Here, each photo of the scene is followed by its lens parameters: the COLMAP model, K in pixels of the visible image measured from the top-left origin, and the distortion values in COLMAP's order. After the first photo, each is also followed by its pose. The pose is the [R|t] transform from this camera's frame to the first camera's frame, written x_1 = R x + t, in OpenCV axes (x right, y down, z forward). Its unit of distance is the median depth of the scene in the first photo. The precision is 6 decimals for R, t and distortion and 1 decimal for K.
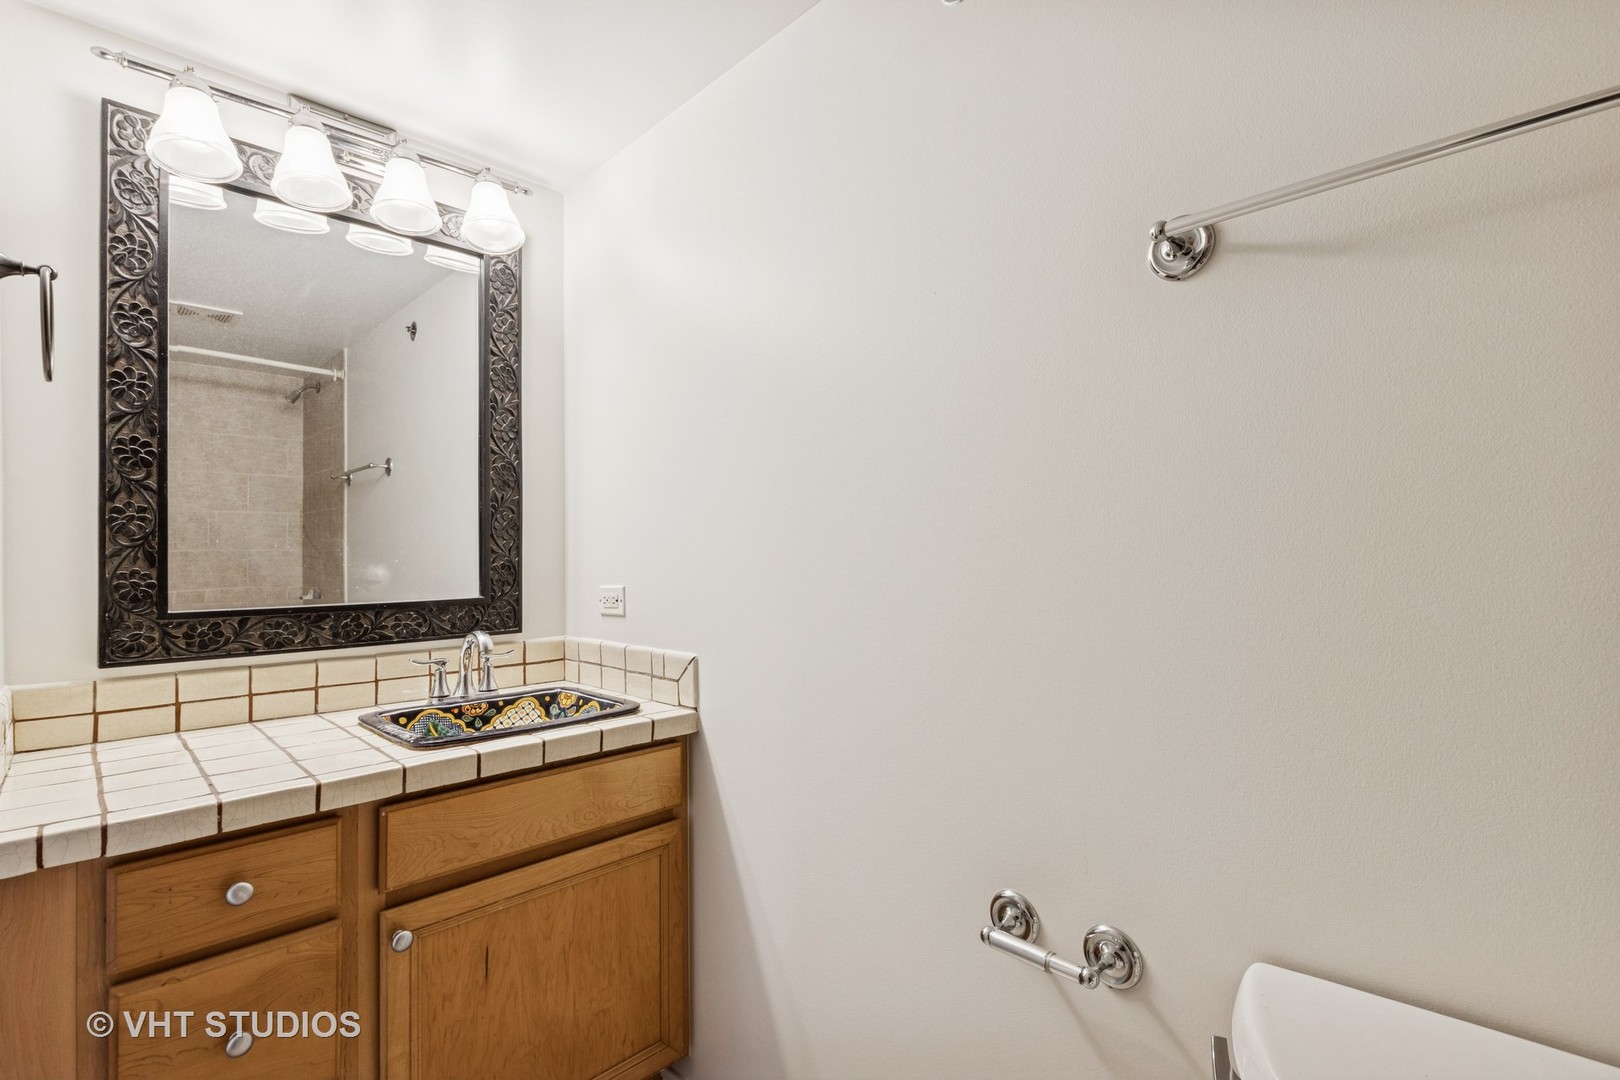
lens RADIAL K [[750.1, 0, 814.8], [0, 750.1, 541.8], [0, 0, 1]] dist [-0.001722, 0.000727]
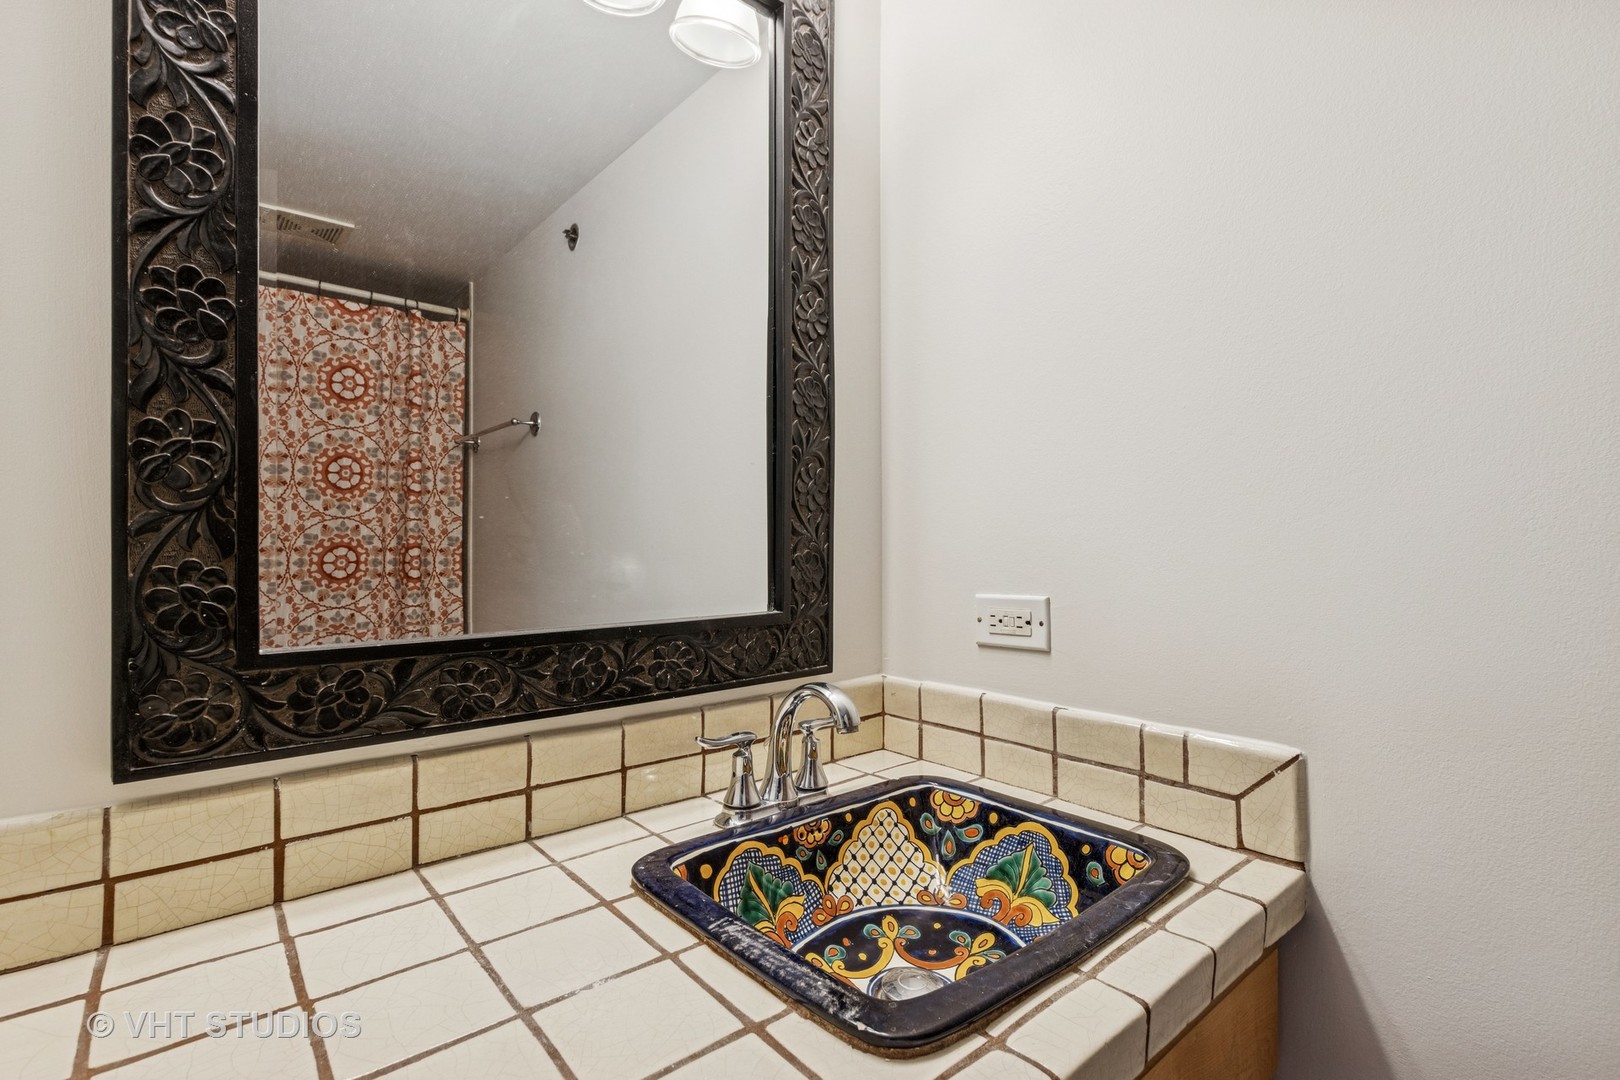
lens RADIAL K [[750.1, 0, 808.0], [0, 750.1, 540.4], [0, 0, 1]] dist [-0.001722, 0.000727]
pose [[0.996009, 0.007813, -0.088910, -0.427102], [-0.006656, 0.999889, 0.013303, 0.013861], [0.089004, -0.012658, 0.995951, 0.502355]]
